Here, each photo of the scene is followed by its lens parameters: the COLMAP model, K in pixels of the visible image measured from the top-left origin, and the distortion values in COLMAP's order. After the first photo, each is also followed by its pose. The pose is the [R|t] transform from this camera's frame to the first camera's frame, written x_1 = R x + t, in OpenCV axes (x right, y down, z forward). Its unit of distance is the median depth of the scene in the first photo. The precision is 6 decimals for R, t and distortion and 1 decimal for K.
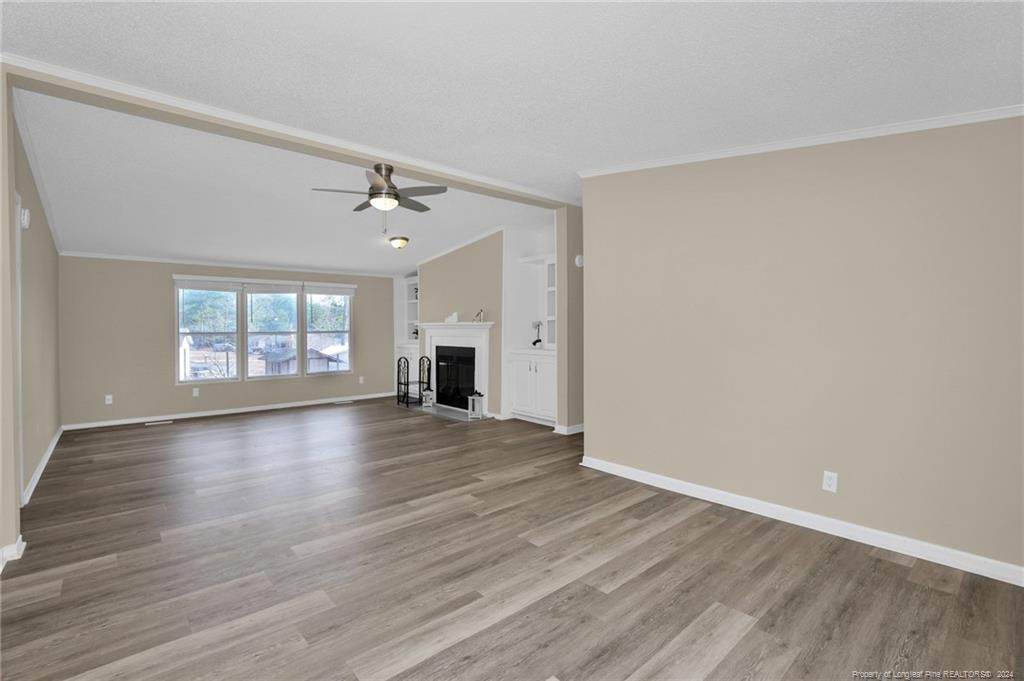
lens RADIAL K [[467.8, 0, 507.9], [0, 467.8, 334.1], [0, 0, 1]] dist [-0.033187, 0.005959]
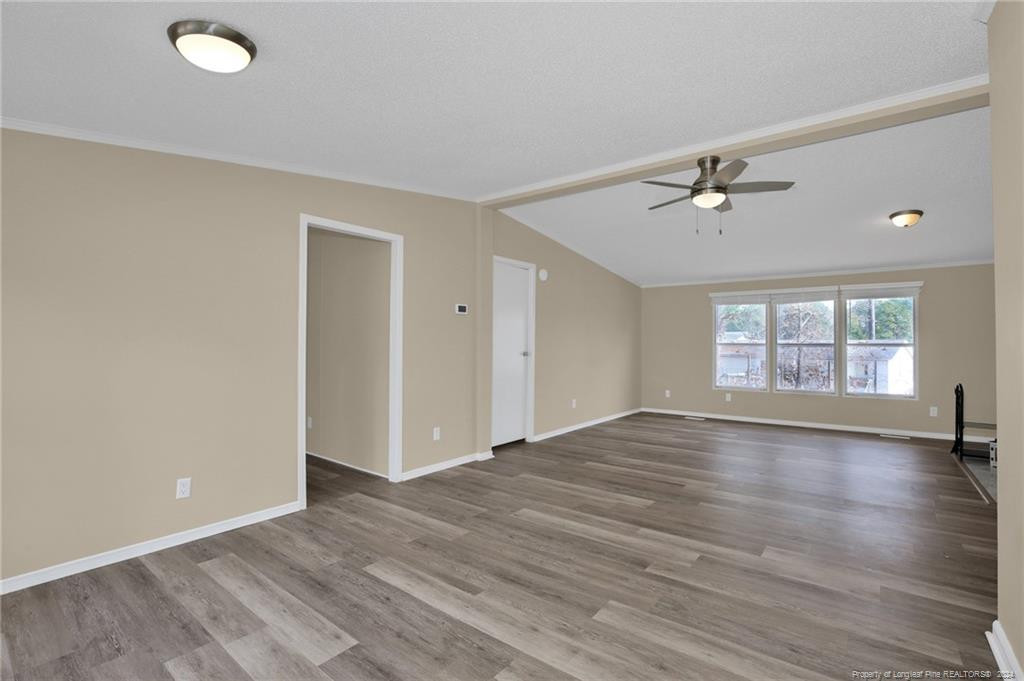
lens RADIAL K [[467.8, 0, 516.3], [0, 467.8, 335.4], [0, 0, 1]] dist [-0.033187, 0.005959]
pose [[0.193075, -0.006118, -0.981165, 0.525635], [-0.014702, 0.999850, -0.009127, -0.007900], [0.981074, 0.016187, 0.192957, 0.463312]]
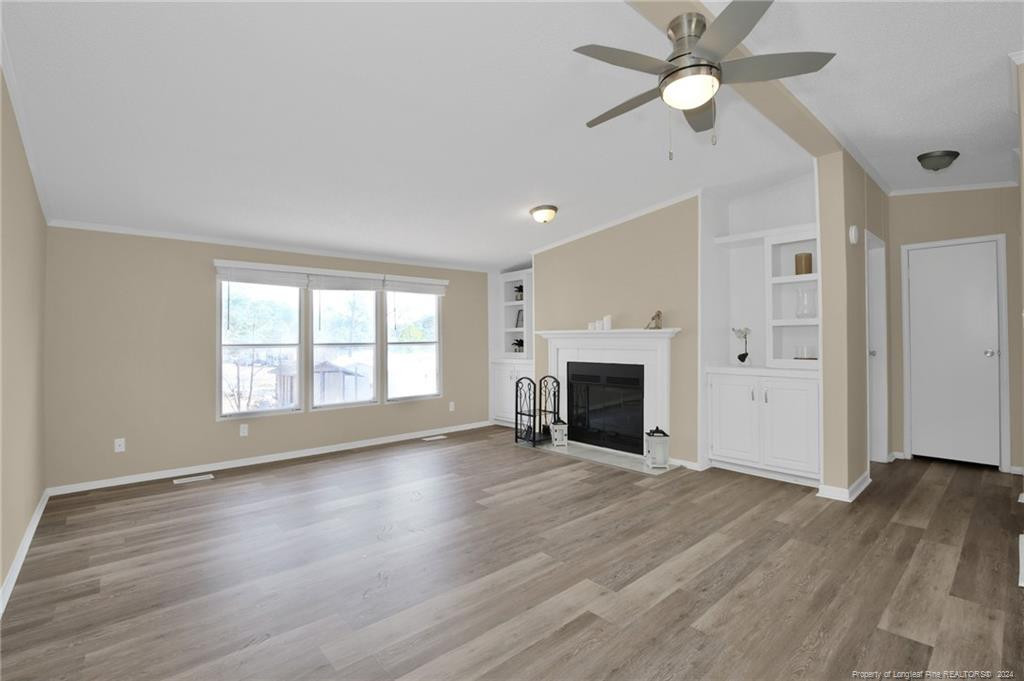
lens RADIAL K [[467.8, 0, 508.7], [0, 467.8, 336.0], [0, 0, 1]] dist [-0.033187, 0.005959]
pose [[0.999982, -0.001637, 0.005828, -0.462447], [0.001748, 0.999816, -0.019122, -0.002349], [-0.005795, 0.019132, 0.999800, 0.489466]]
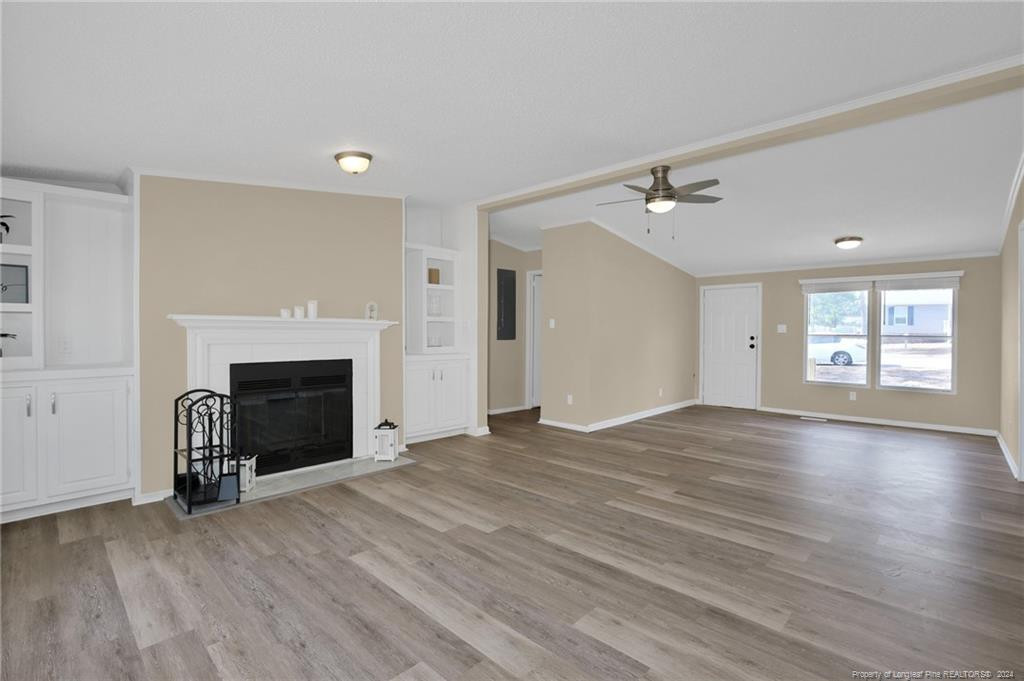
lens RADIAL K [[467.8, 0, 514.0], [0, 467.8, 335.1], [0, 0, 1]] dist [-0.033187, 0.005959]
pose [[-0.090544, -0.004935, 0.995880, -1.217039], [0.005500, 0.999970, 0.005455, -0.010175], [-0.995877, 0.005971, -0.090514, 1.387796]]
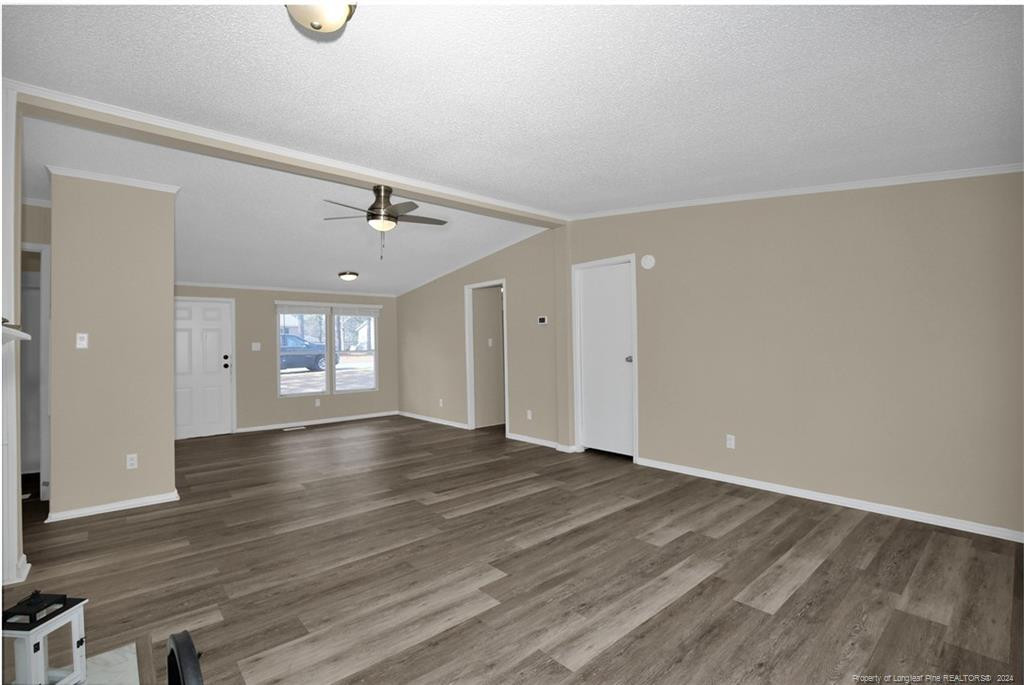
lens RADIAL K [[467.8, 0, 509.1], [0, 467.8, 339.2], [0, 0, 1]] dist [-0.033187, 0.005959]
pose [[-0.999777, 0.020918, 0.002884, -0.531108], [0.020908, 0.999775, -0.003618, -0.021365], [-0.002959, -0.003557, -0.999989, 1.984584]]
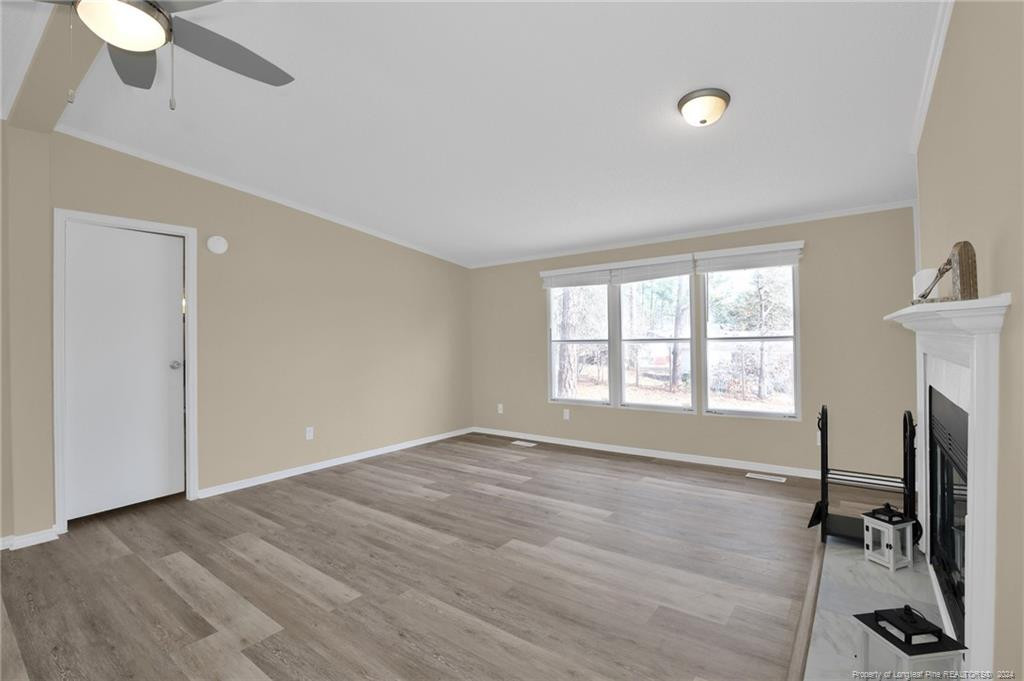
lens RADIAL K [[467.8, 0, 514.1], [0, 467.8, 337.2], [0, 0, 1]] dist [-0.033187, 0.005959]
pose [[0.199893, -0.000097, -0.979818, 0.170394], [0.008722, 0.999961, 0.001680, -0.017537], [0.979779, -0.008882, 0.199886, 1.227134]]
